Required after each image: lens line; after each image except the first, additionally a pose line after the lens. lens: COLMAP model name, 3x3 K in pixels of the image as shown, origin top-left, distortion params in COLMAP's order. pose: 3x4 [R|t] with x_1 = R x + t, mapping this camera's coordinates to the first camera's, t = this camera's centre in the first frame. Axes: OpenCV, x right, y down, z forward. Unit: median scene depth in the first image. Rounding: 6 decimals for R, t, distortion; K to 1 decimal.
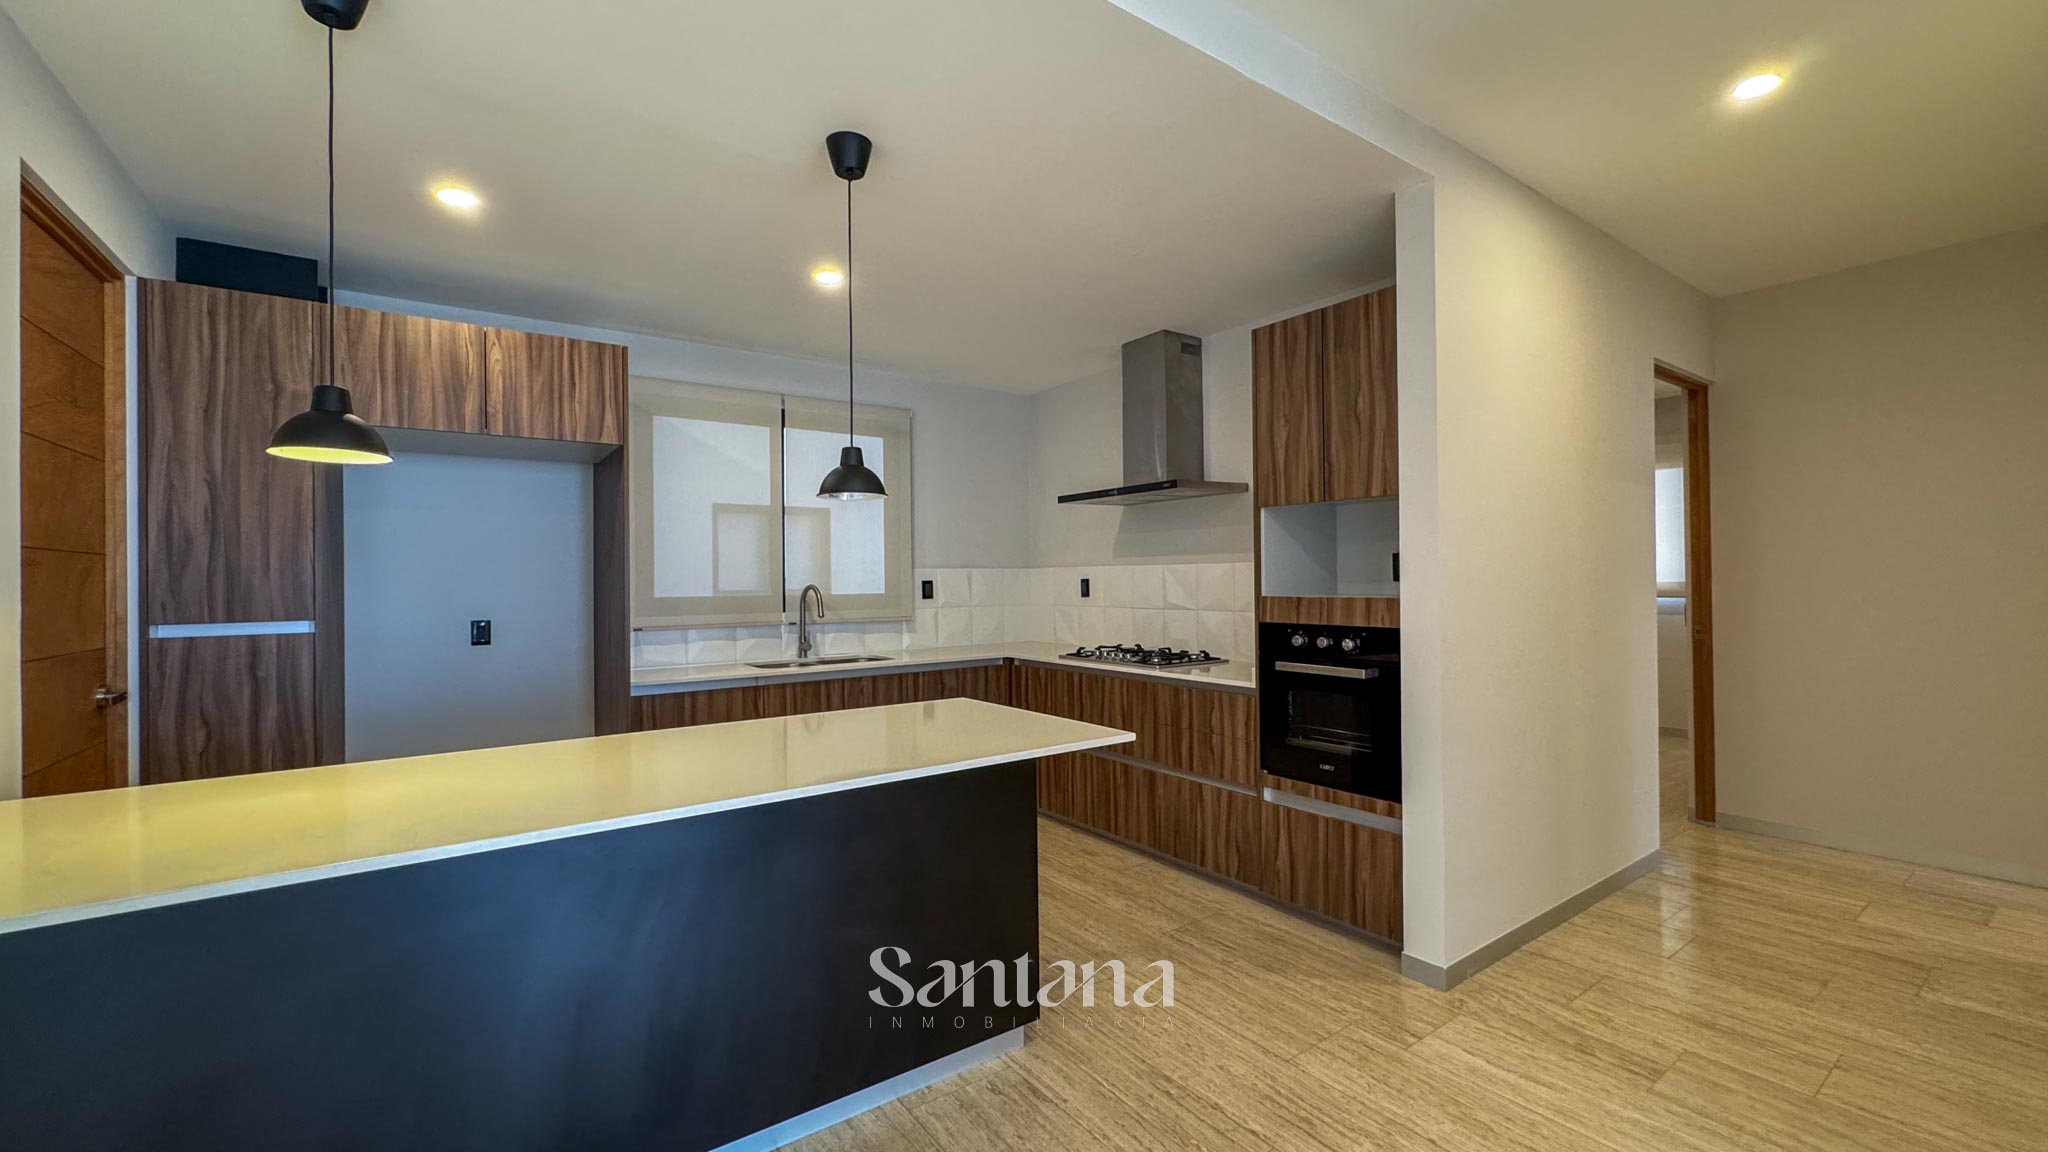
lens RADIAL K [[818.0, 0, 1026.1], [0, 818.0, 574.5], [0, 0, 1]] dist [-0.002430, 0.000122]
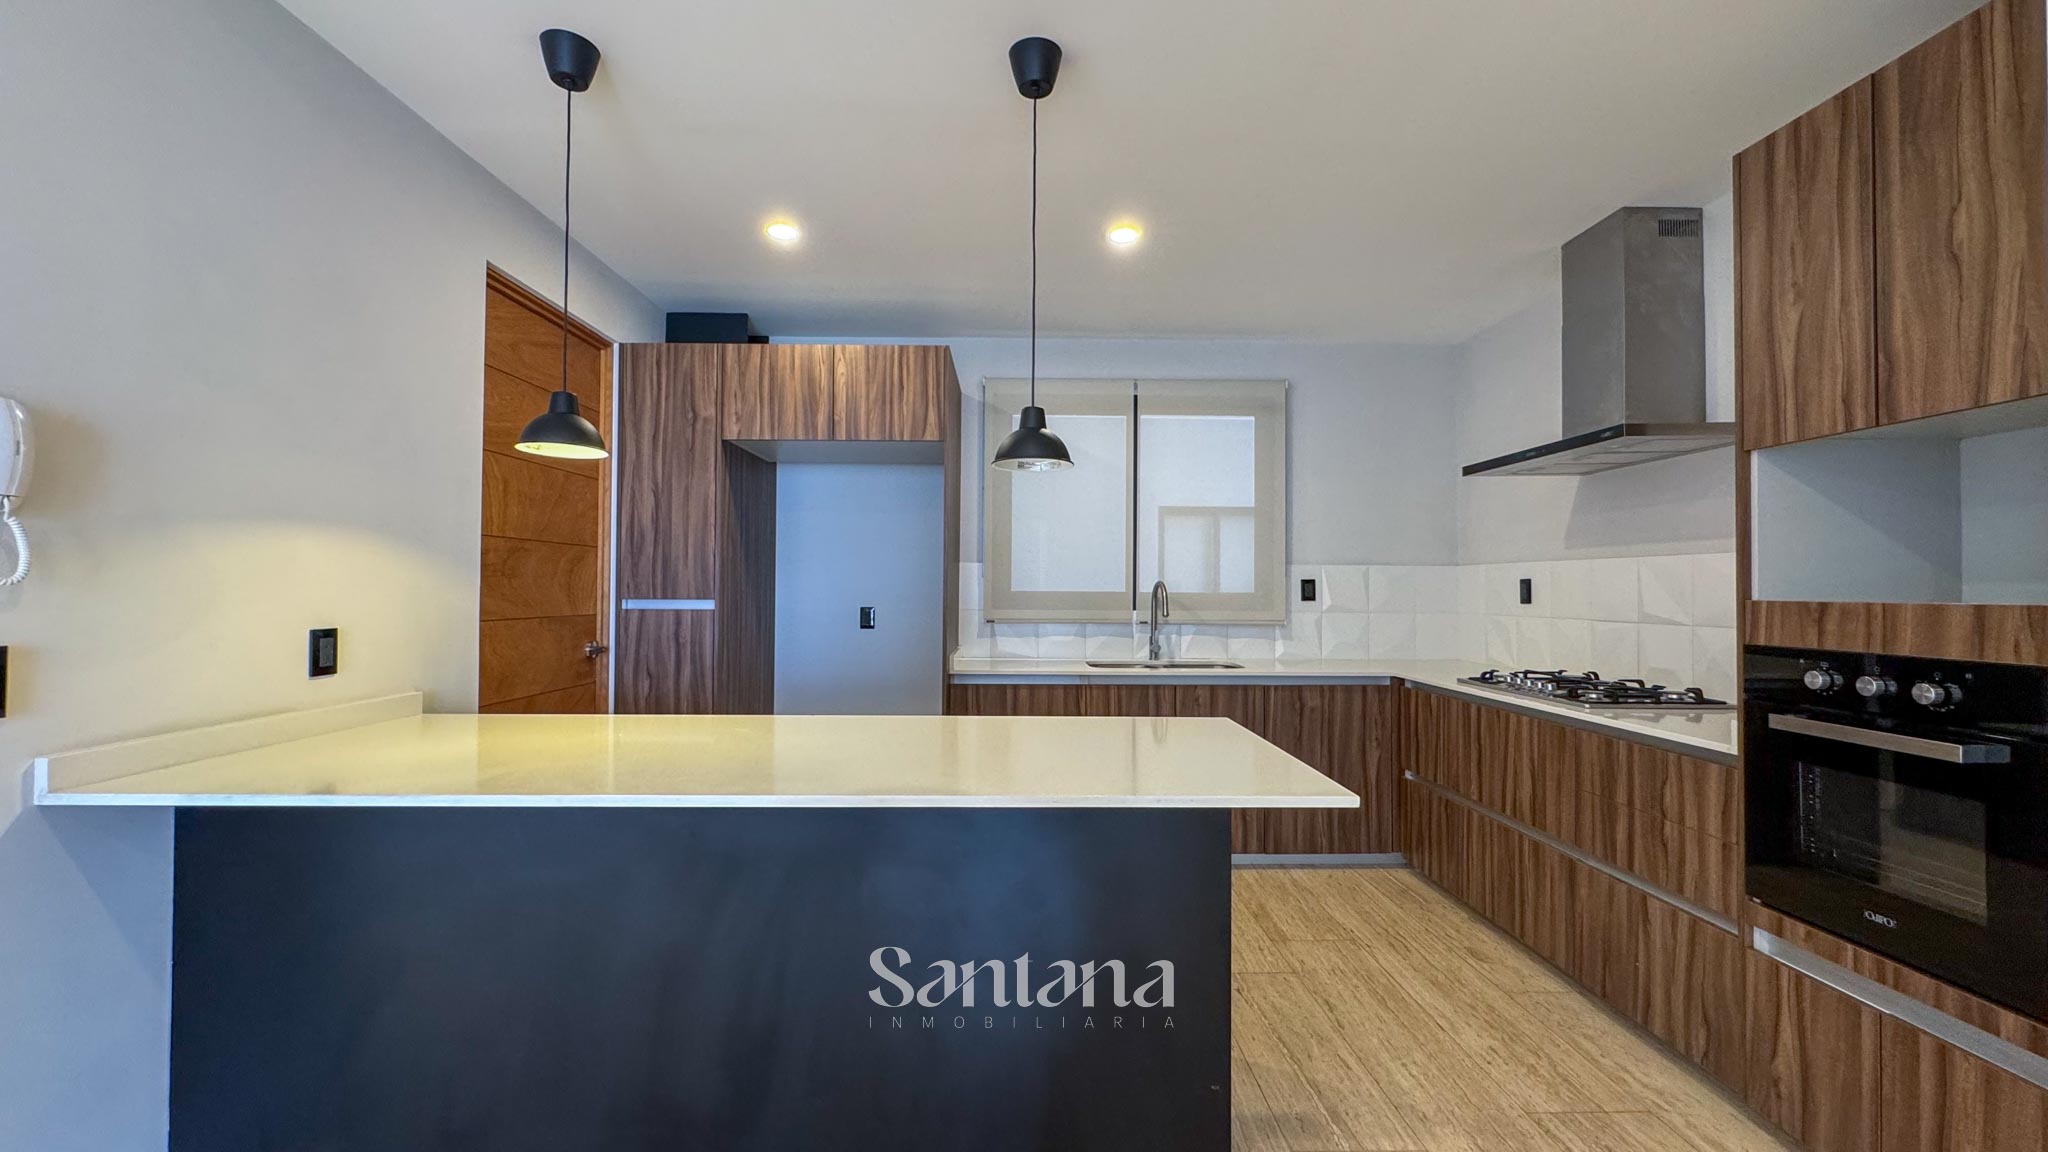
lens RADIAL K [[818.0, 0, 1025.1], [0, 818.0, 574.9], [0, 0, 1]] dist [-0.002430, 0.000122]
pose [[0.819949, 0.006223, -0.572403, 0.203191], [-0.011513, 0.999918, -0.005623, 0.018045], [0.572321, 0.011201, 0.819954, 0.224968]]
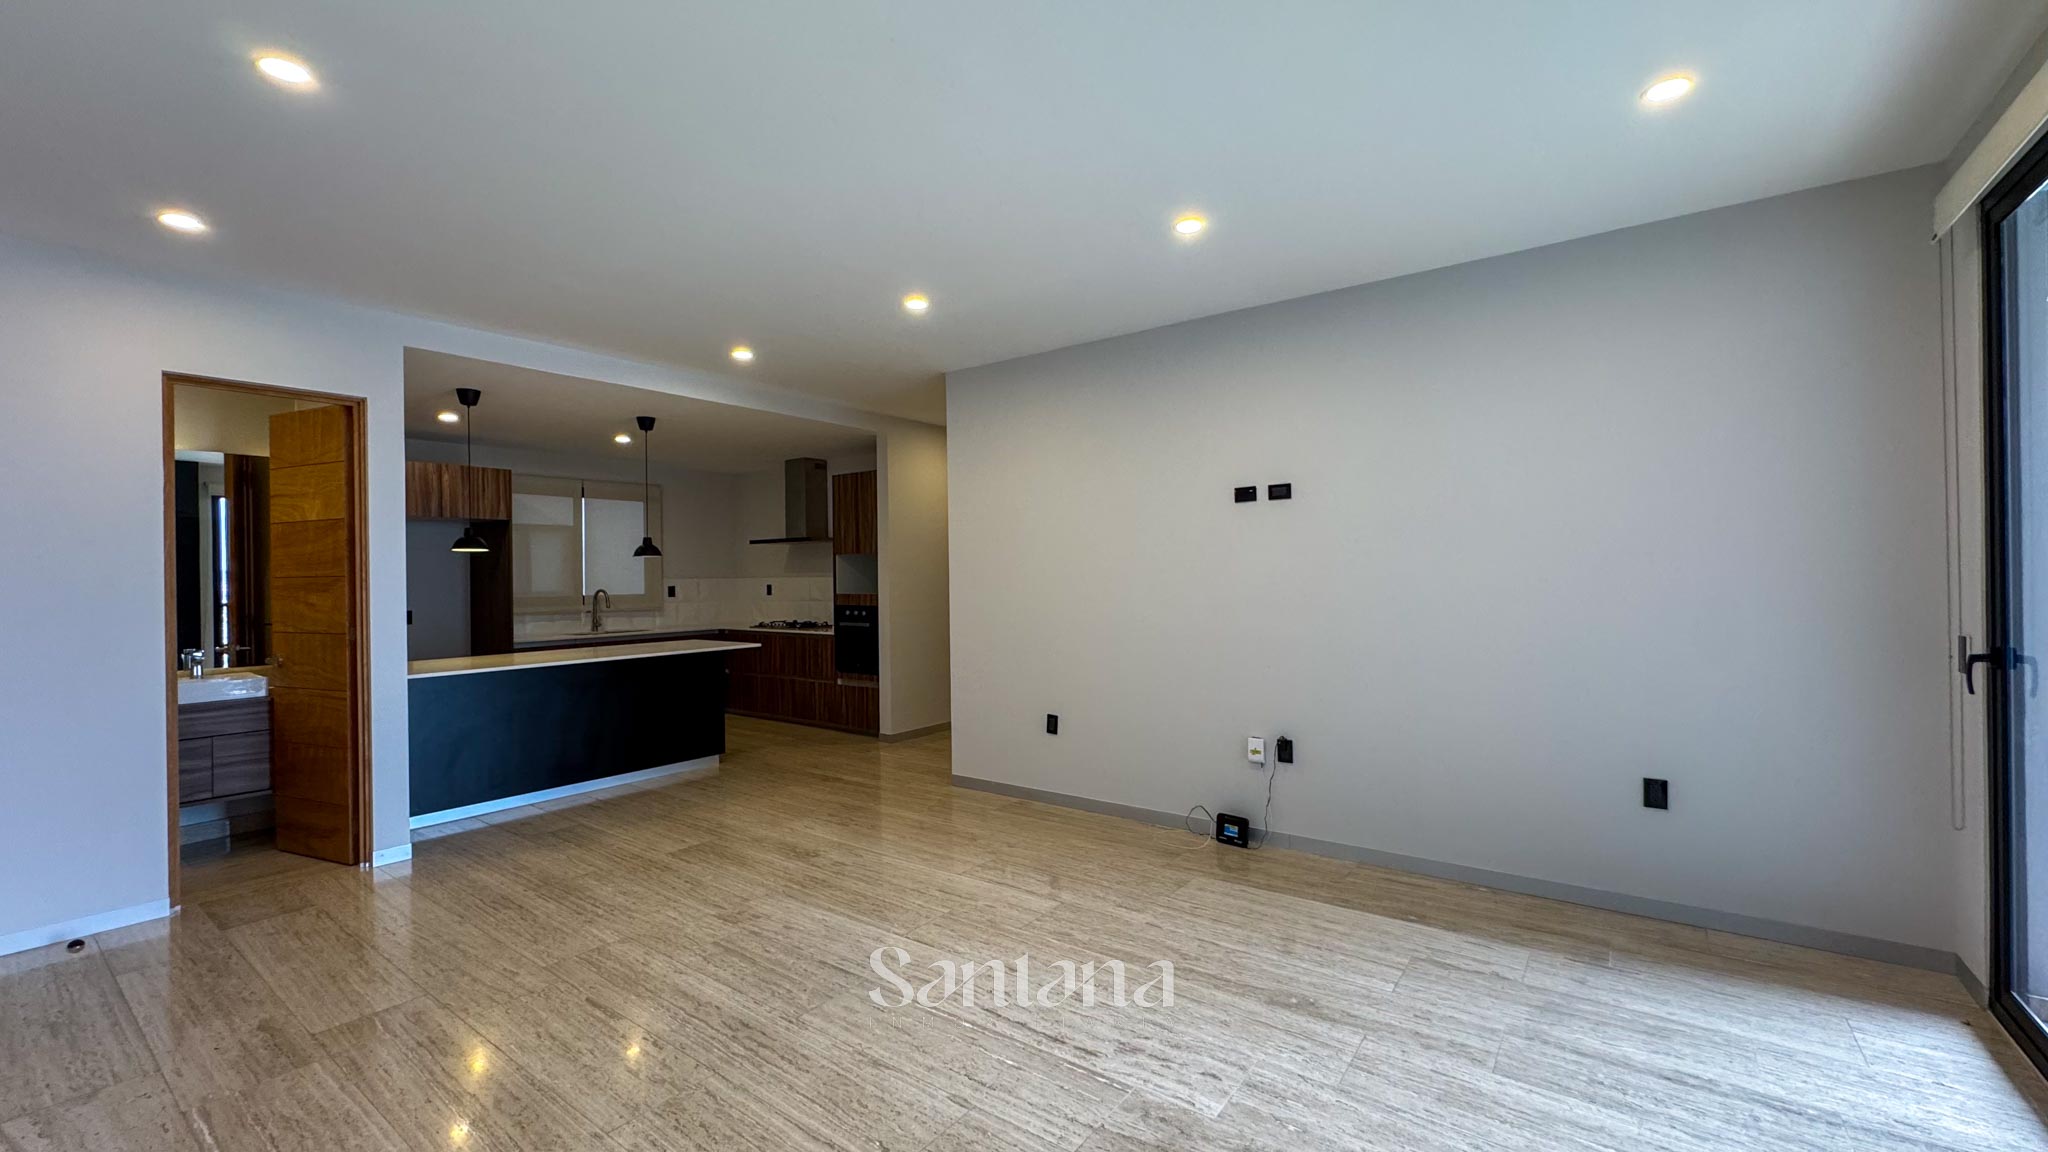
lens RADIAL K [[818.0, 0, 1025.5], [0, 818.0, 573.5], [0, 0, 1]] dist [-0.002430, 0.000122]
pose [[0.953140, -0.001086, 0.302527, 0.107161], [0.000653, 0.999999, 0.001534, -0.033796], [-0.302529, -0.001265, 0.953139, -1.361337]]
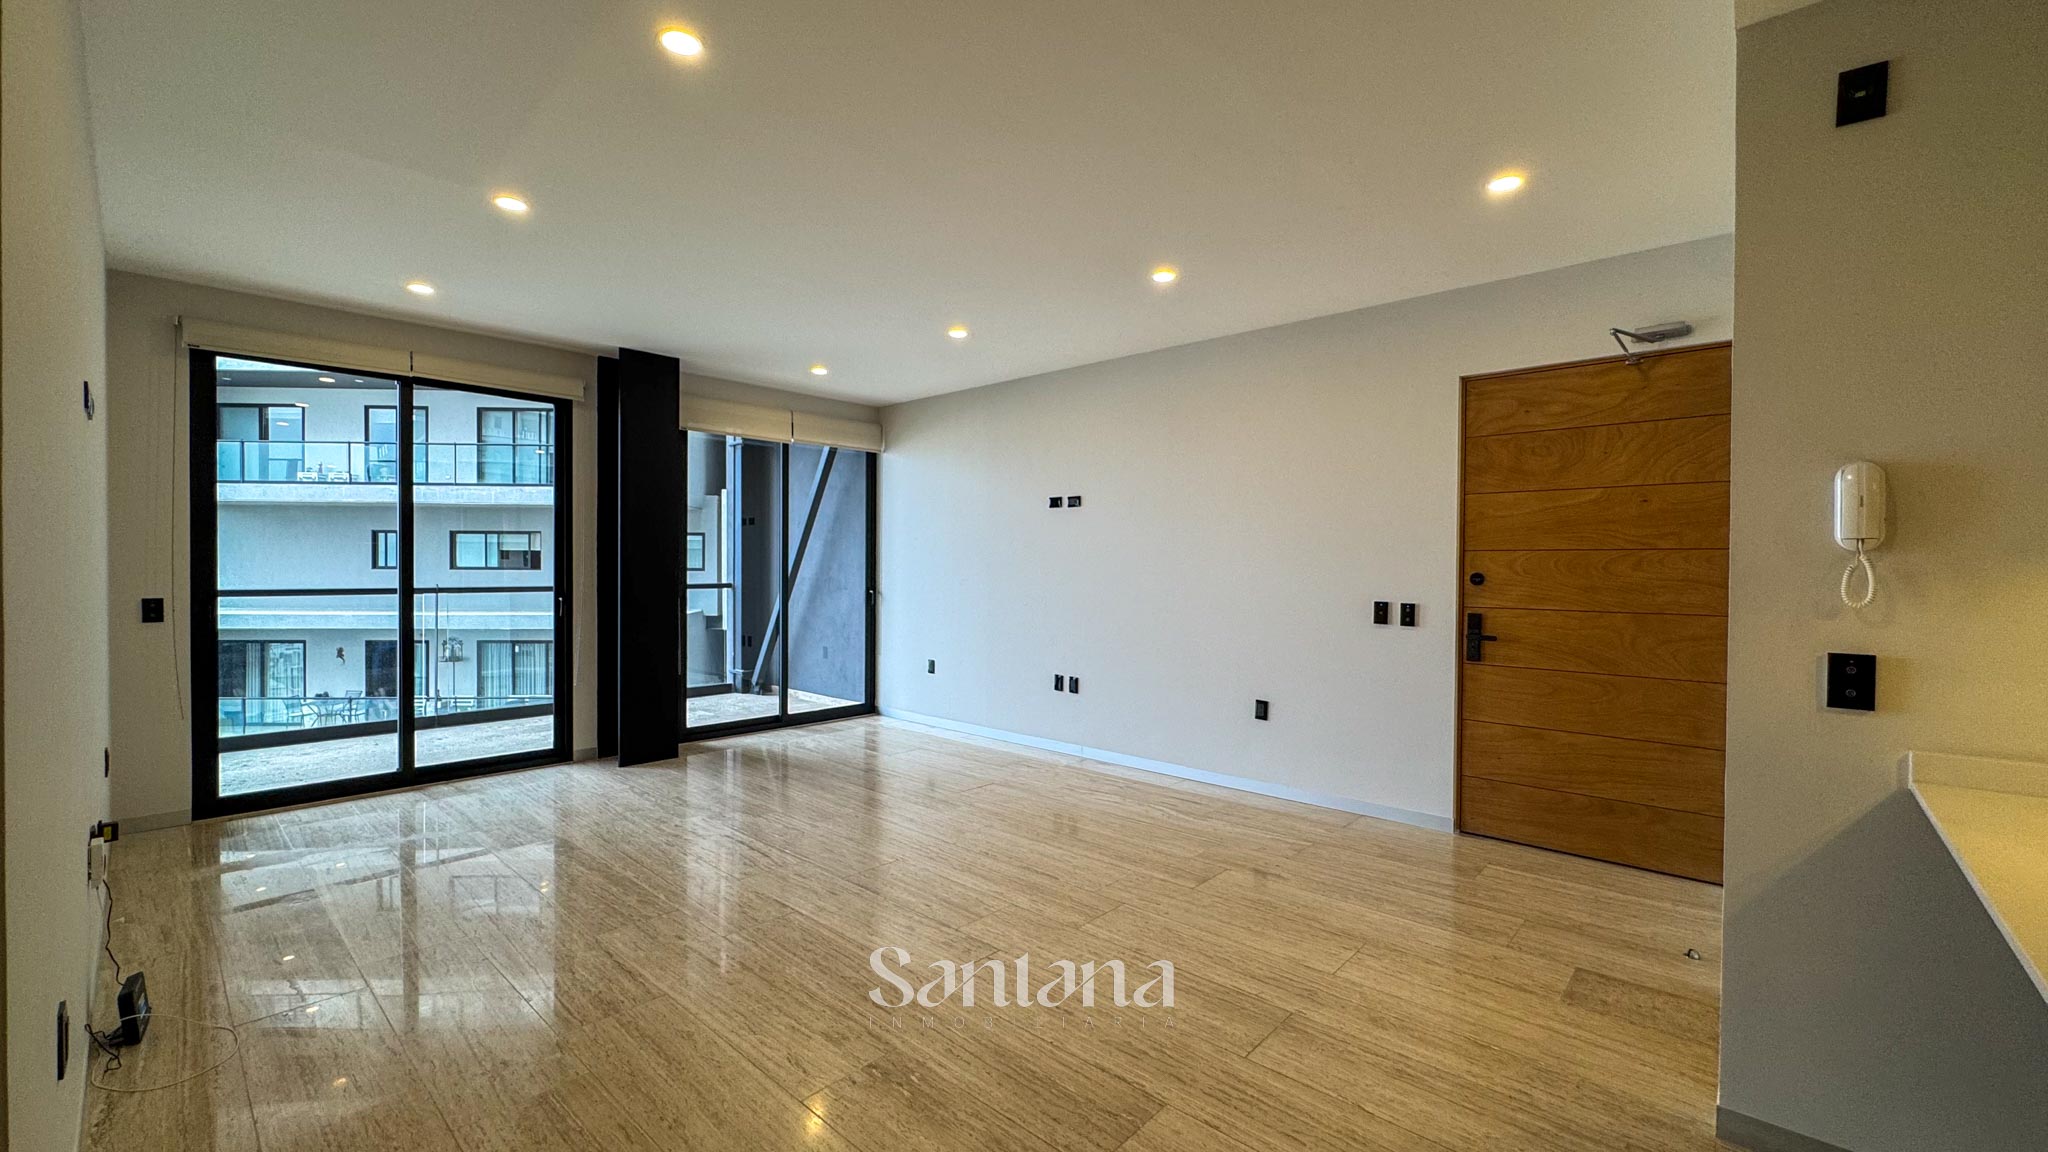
lens RADIAL K [[818.0, 0, 1026.6], [0, 818.0, 582.6], [0, 0, 1]] dist [-0.002430, 0.000122]
pose [[-0.978899, 0.010420, -0.204080, 0.191635], [0.007160, 0.999835, 0.016705, -0.003940], [0.204220, 0.014891, -0.978812, 0.699741]]
